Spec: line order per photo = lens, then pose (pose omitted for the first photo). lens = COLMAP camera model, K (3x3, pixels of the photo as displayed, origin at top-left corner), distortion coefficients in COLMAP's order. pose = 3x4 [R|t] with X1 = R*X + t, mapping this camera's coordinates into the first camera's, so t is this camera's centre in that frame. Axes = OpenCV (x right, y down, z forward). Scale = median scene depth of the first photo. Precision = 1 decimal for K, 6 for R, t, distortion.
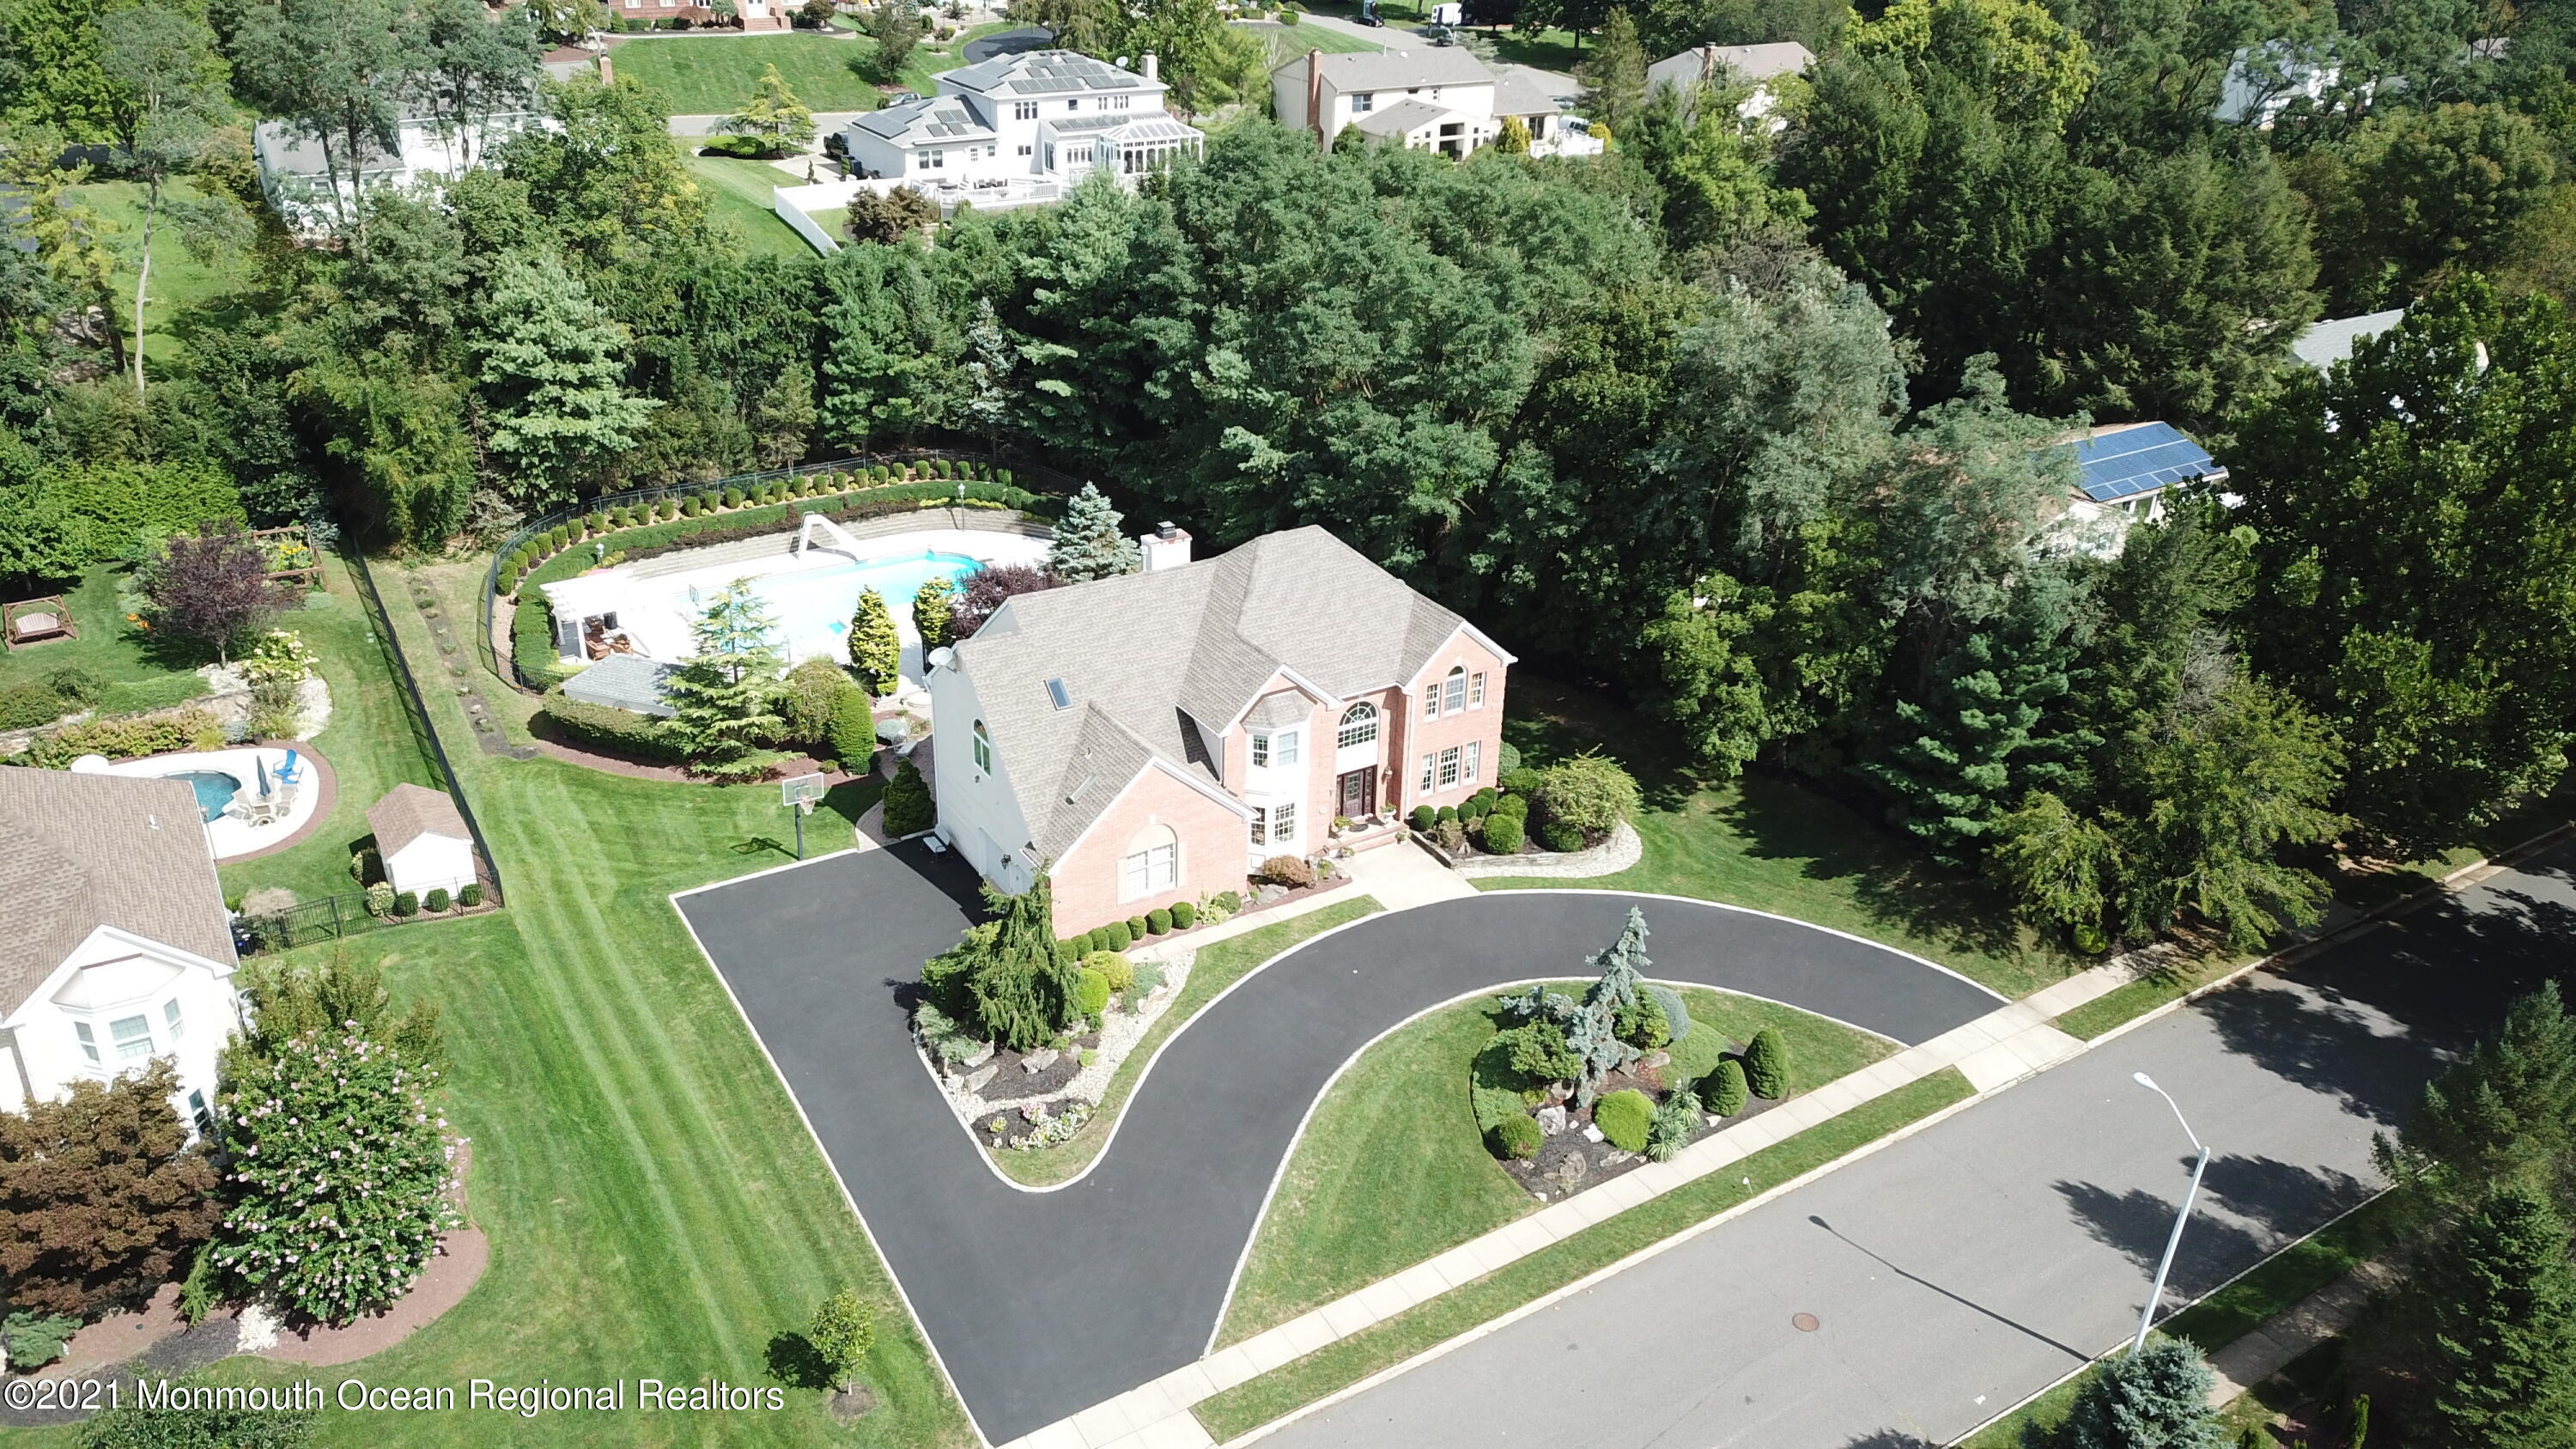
lens RADIAL K [[1969.1, 0, 1289.7], [0, 1969.1, 713.5], [0, 0, 1]] dist [0.013377, -0.014736]
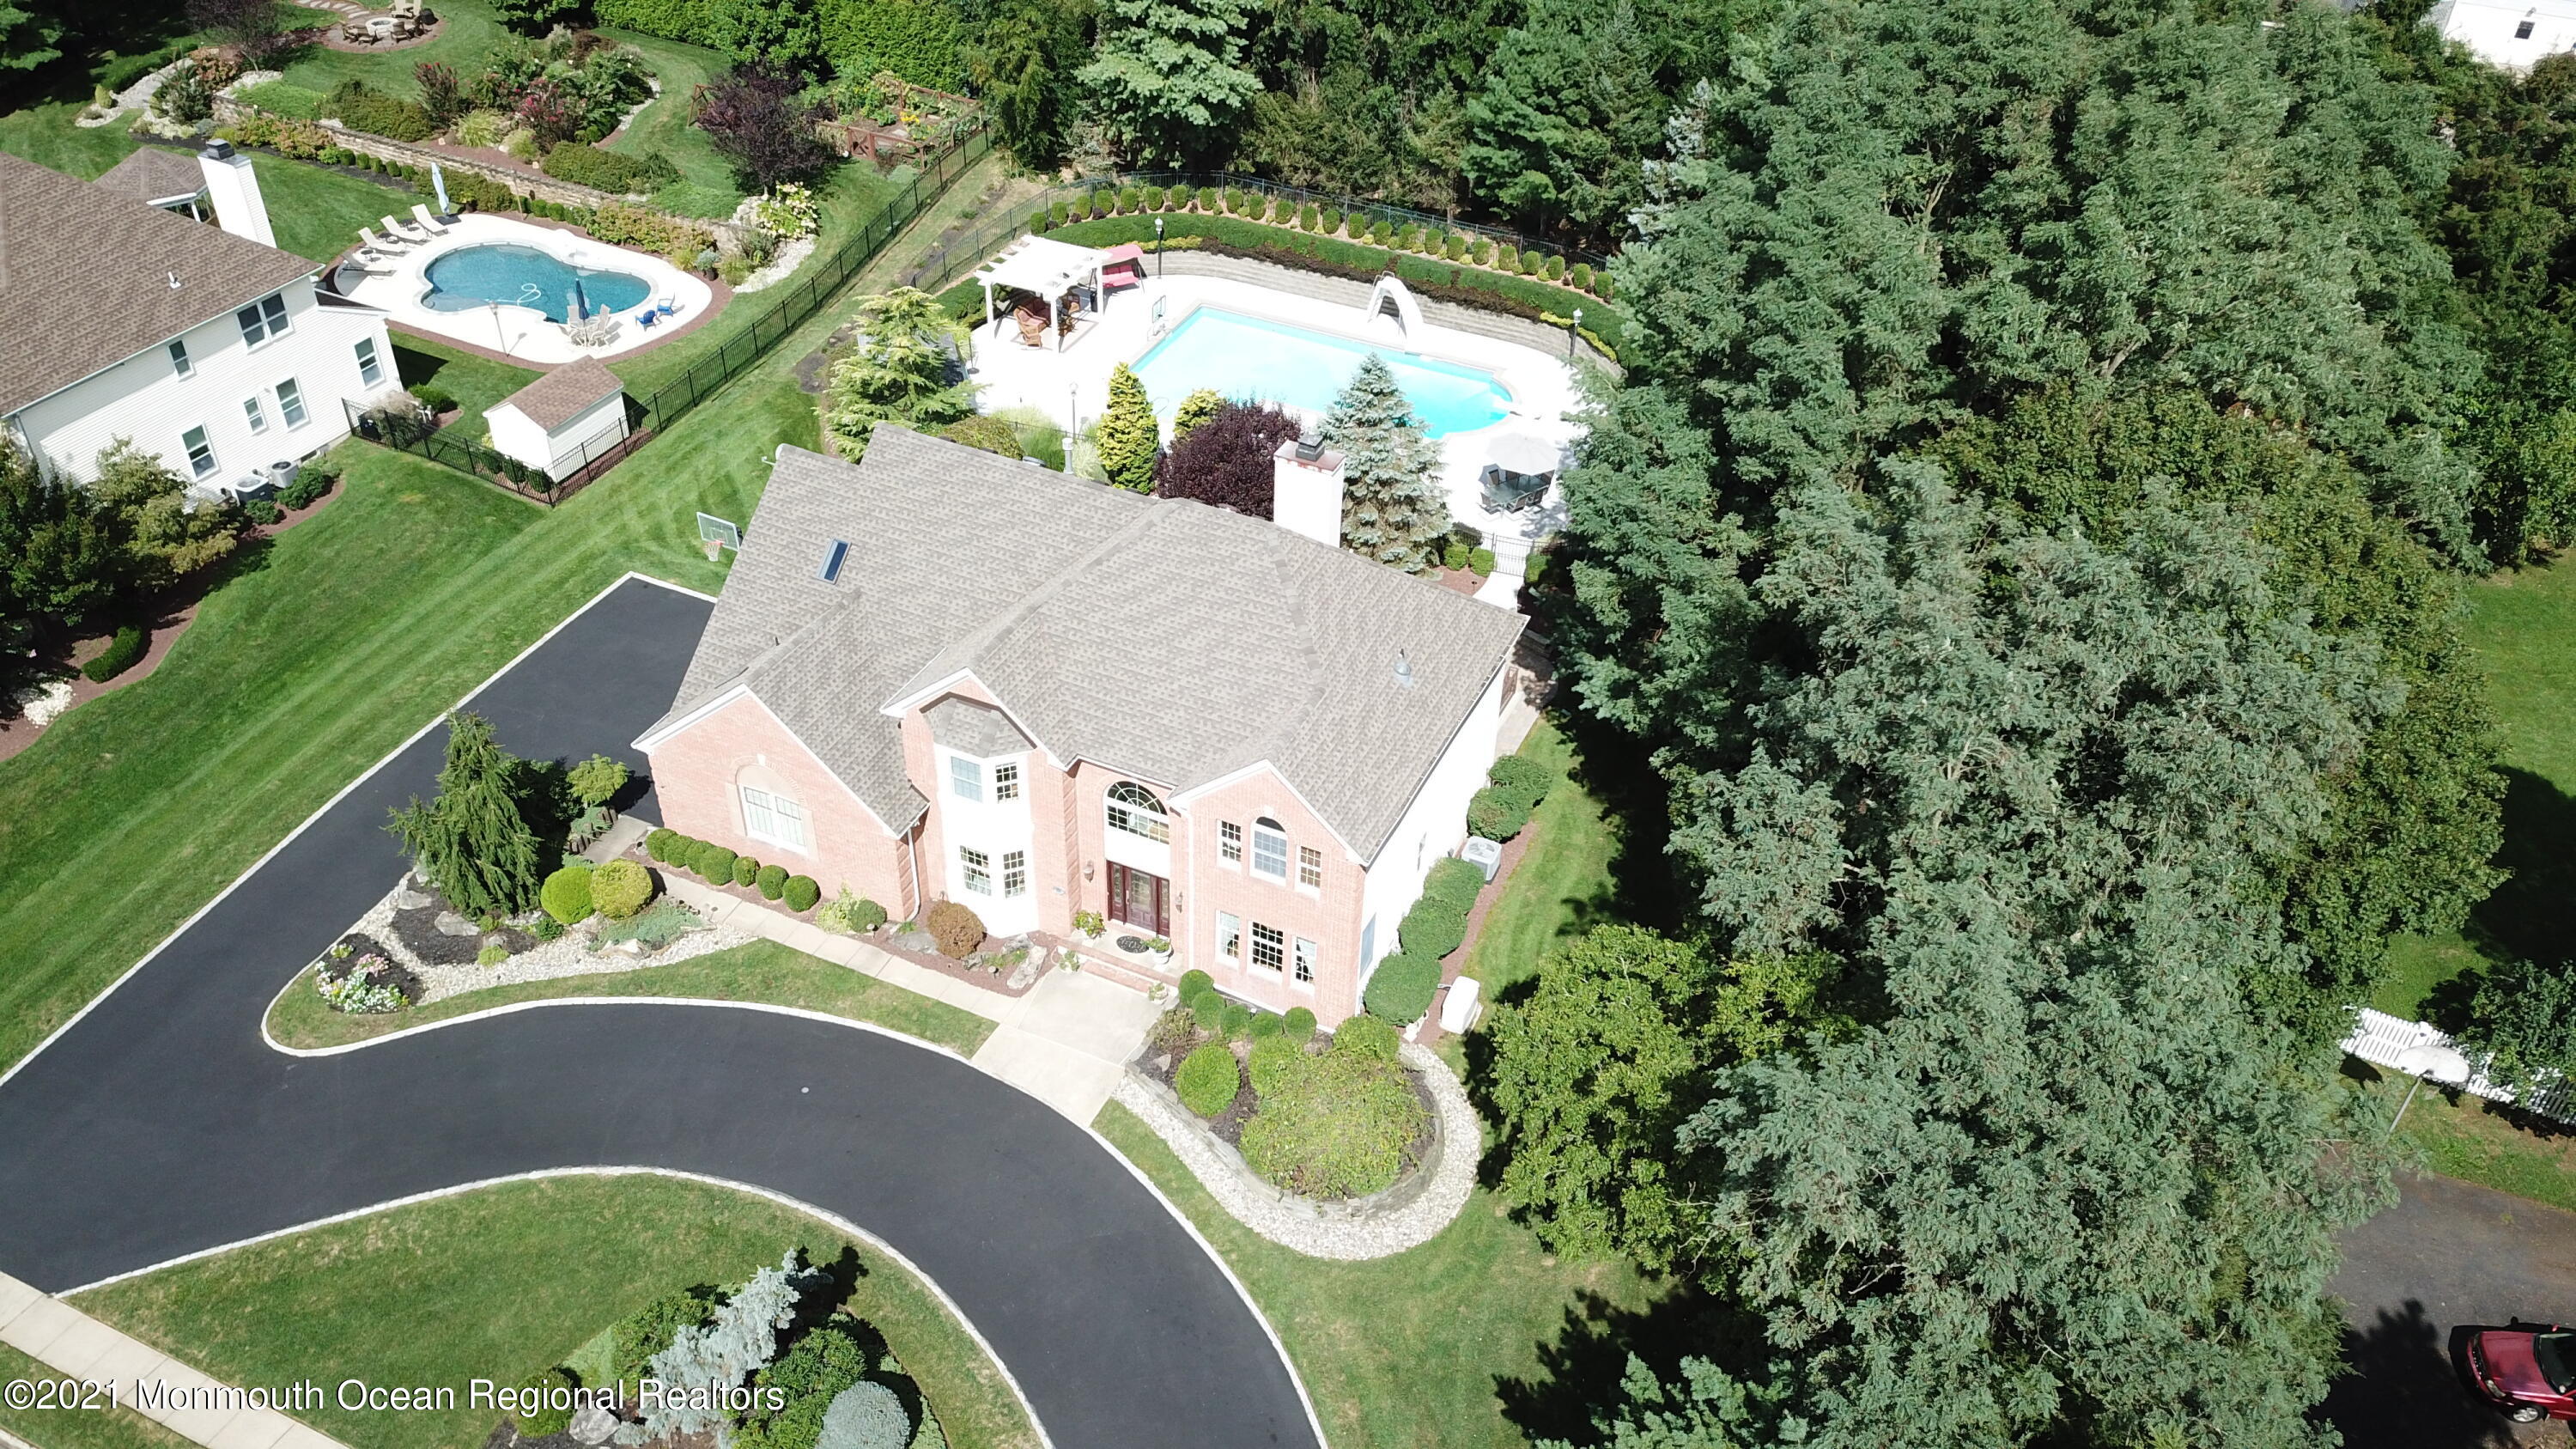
lens RADIAL K [[1969.1, 0, 1292.1], [0, 1969.1, 743.8], [0, 0, 1]] dist [0.013377, -0.014736]
pose [[0.546530, 0.503478, -0.669189, 0.491650], [-0.374046, 0.861713, 0.342842, -0.259624], [0.749262, 0.062934, 0.659276, 0.587099]]
